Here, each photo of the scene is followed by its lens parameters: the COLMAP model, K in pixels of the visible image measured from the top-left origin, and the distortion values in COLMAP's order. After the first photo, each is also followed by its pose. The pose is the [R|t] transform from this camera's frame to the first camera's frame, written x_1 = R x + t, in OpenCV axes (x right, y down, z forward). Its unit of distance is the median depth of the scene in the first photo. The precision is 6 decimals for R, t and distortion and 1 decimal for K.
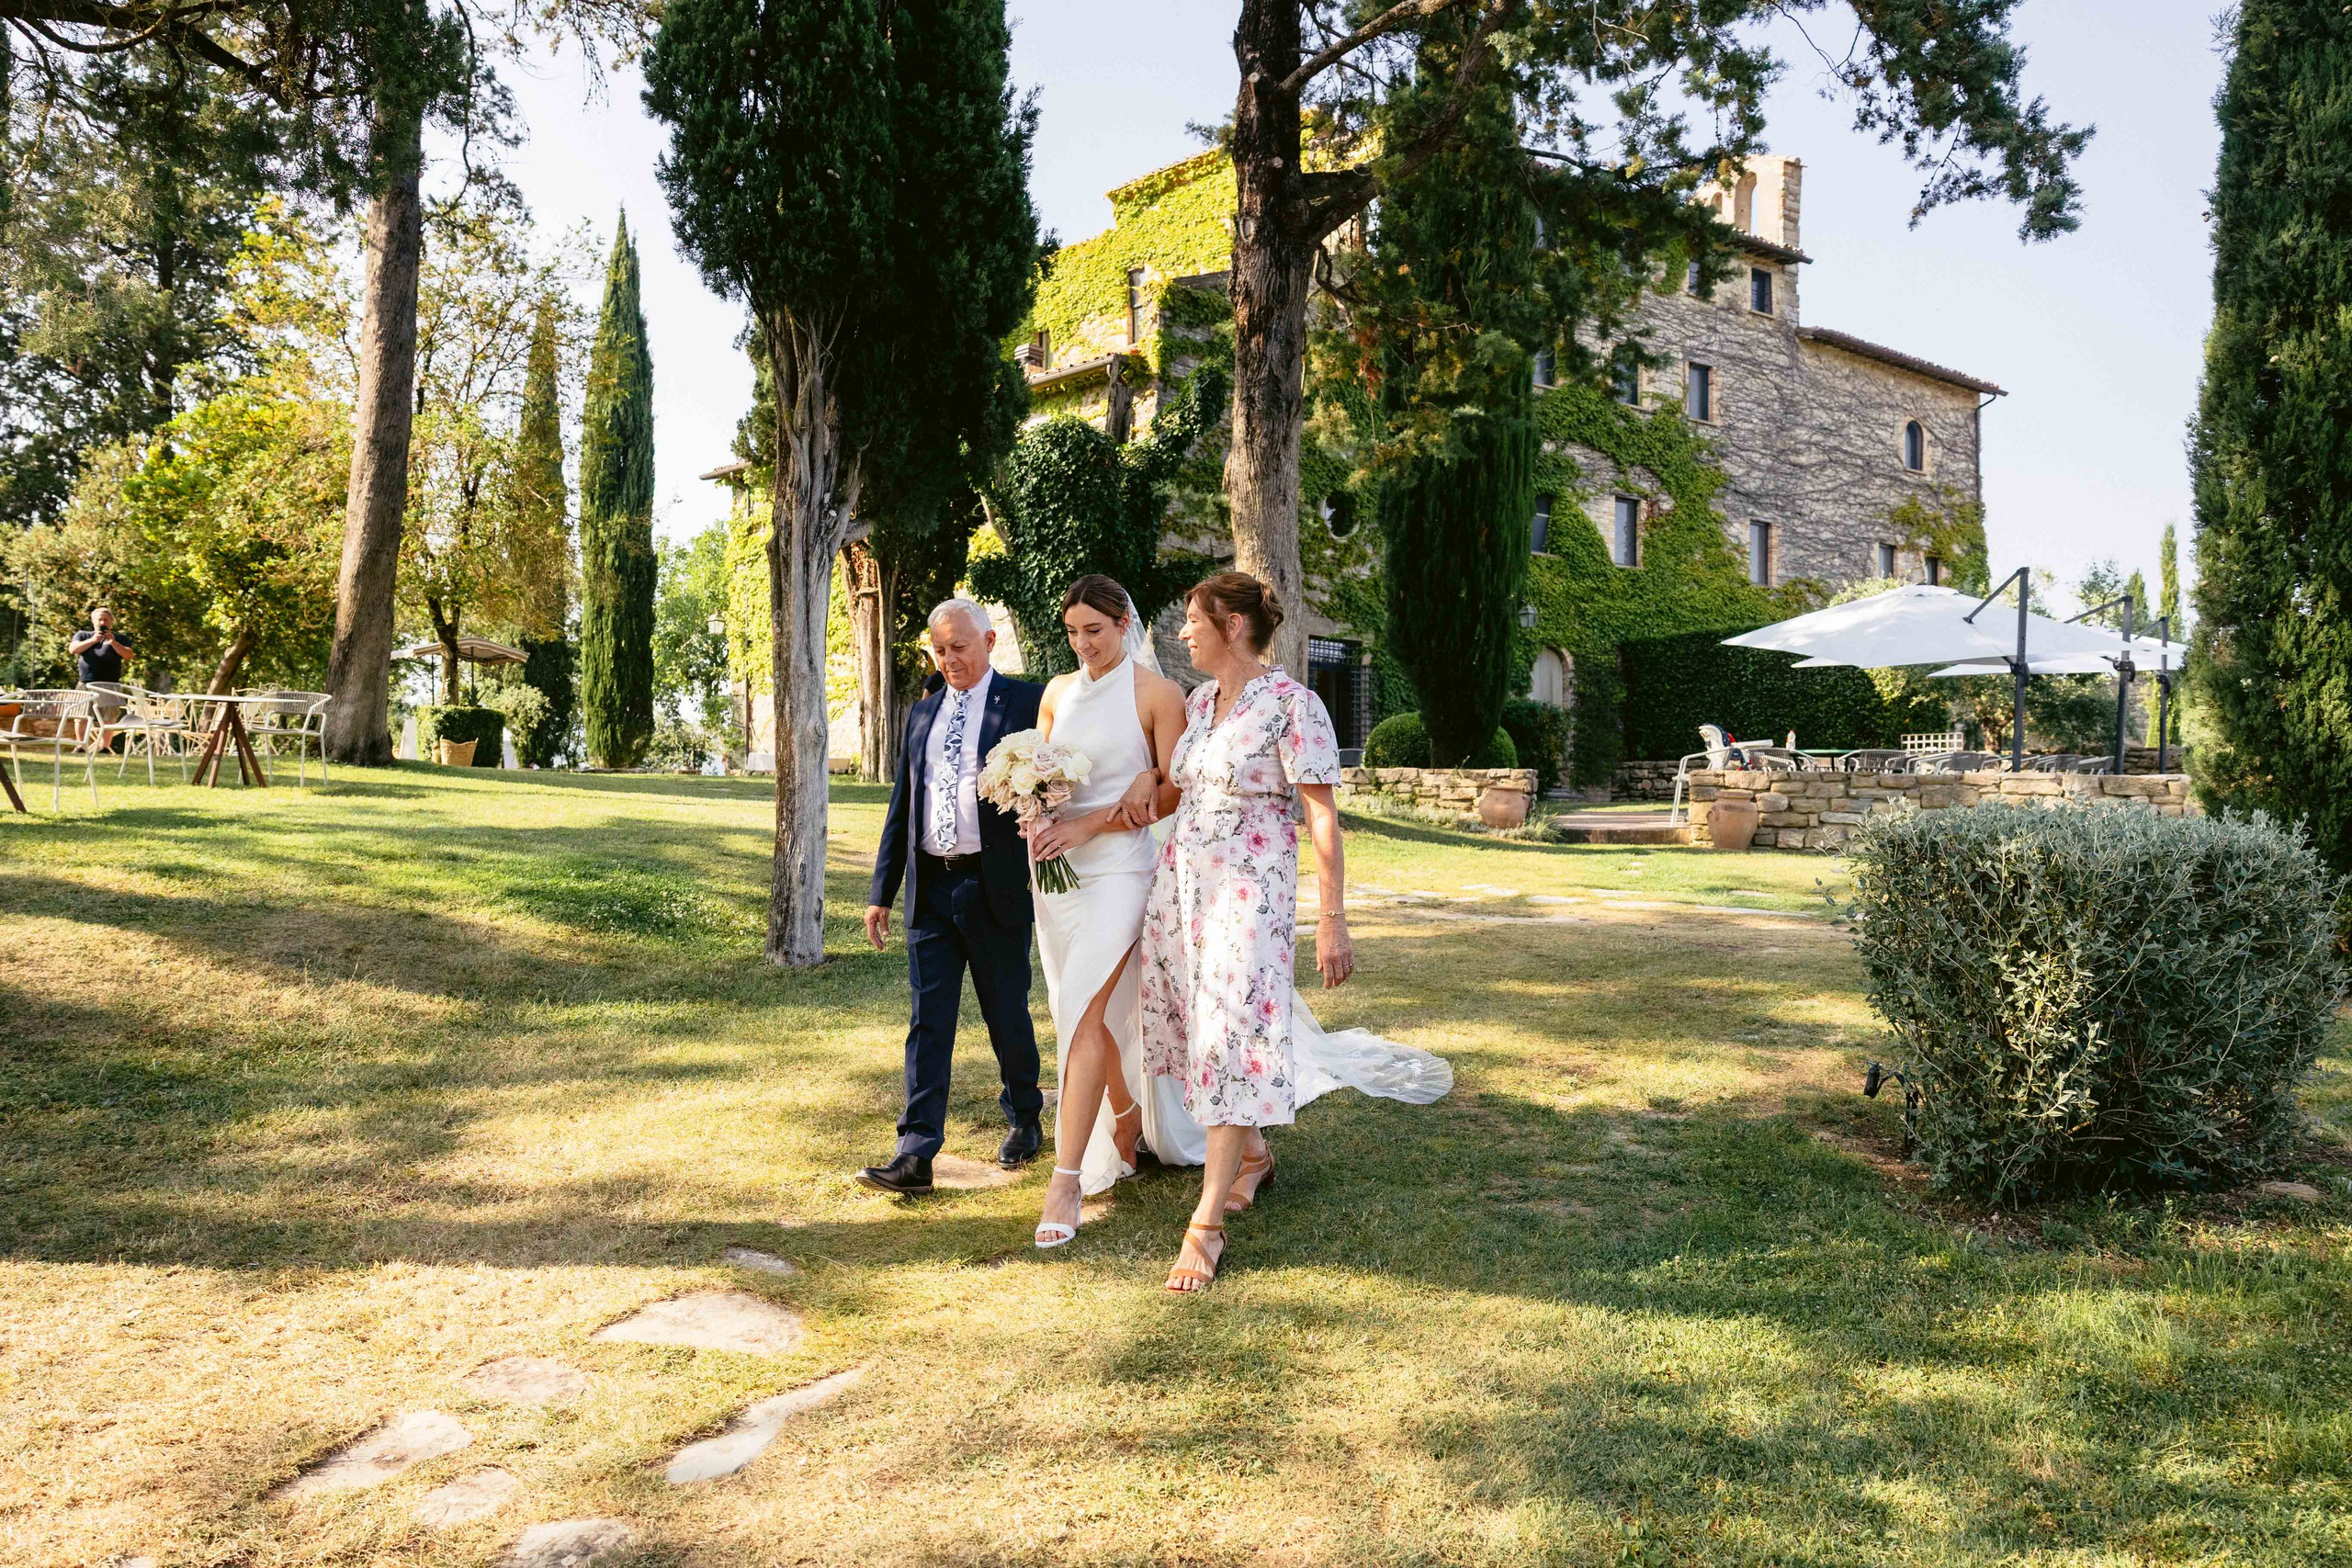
lens RADIAL K [[1621.7, 0, 1168.4], [0, 1621.7, 782.5], [0, 0, 1]] dist [0.004791, -0.003654]
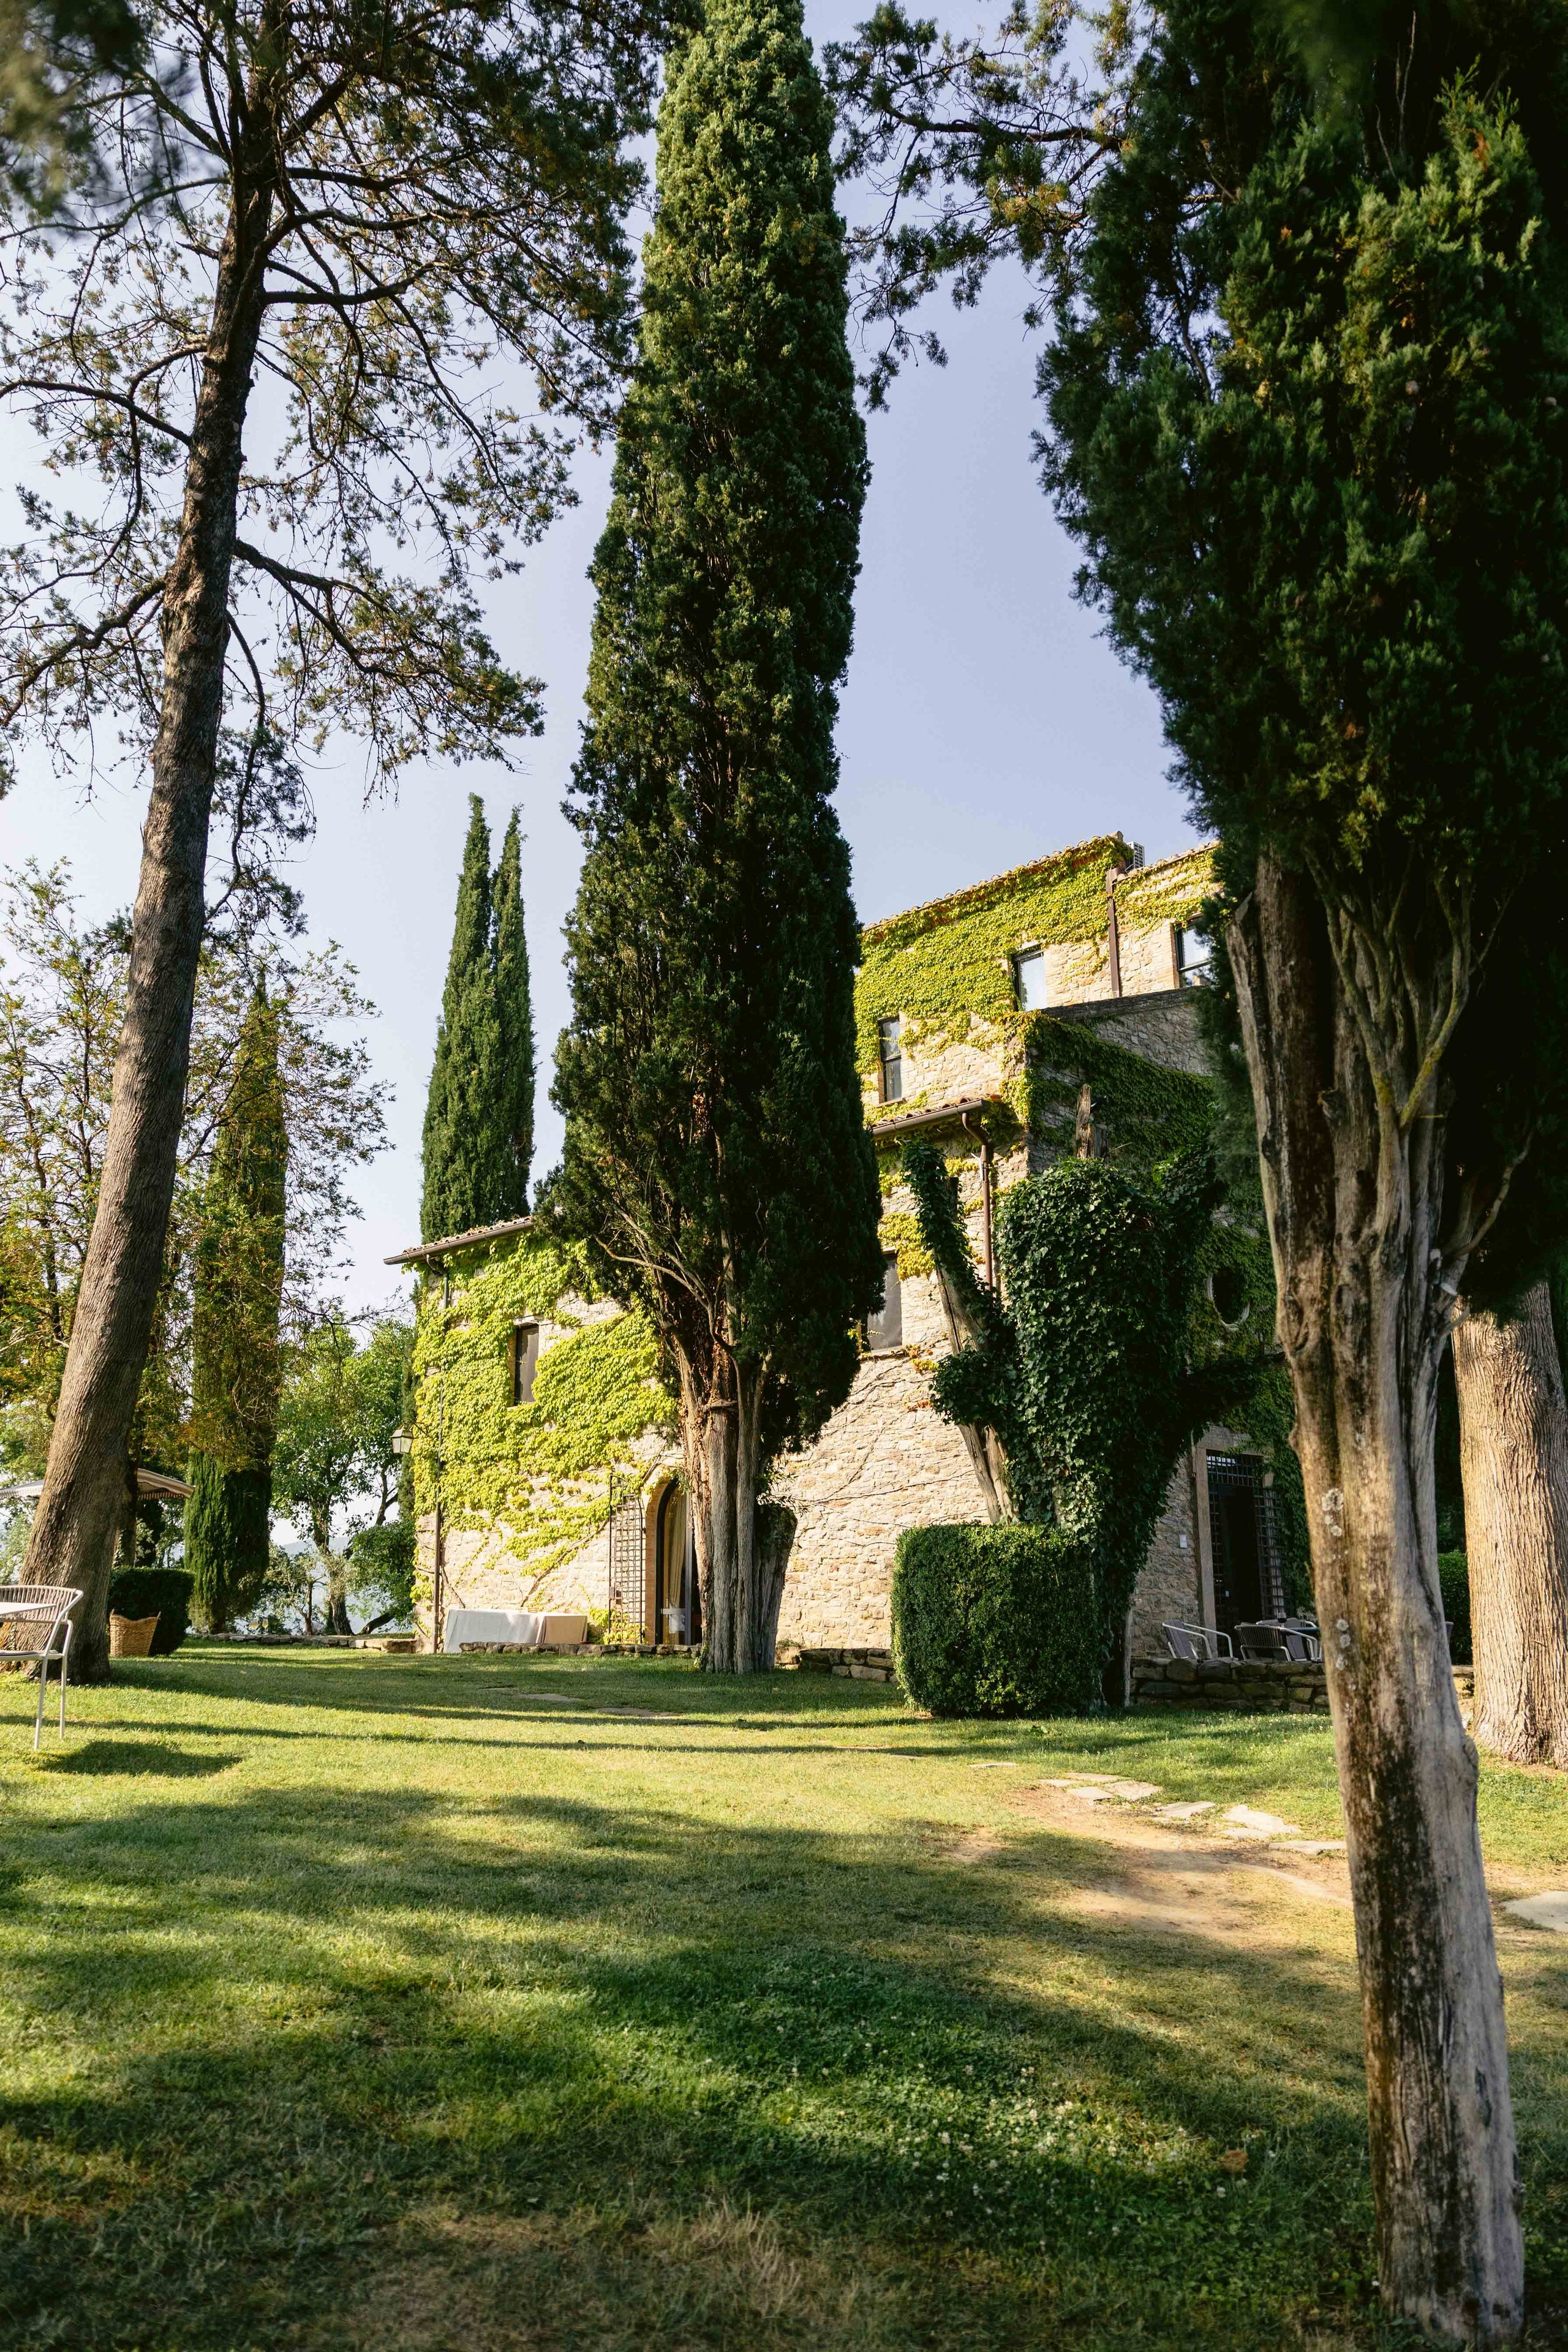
lens RADIAL K [[1797.6, 0, 784.0], [0, 1797.6, 1176.0], [0, 0, 1]] dist [0.010586, 0.001488]
pose [[0.999913, -0.011754, 0.005914, -0.131462], [0.012803, 0.972825, -0.231186, -0.024240], [-0.003036, 0.231242, 0.972892, 0.147310]]
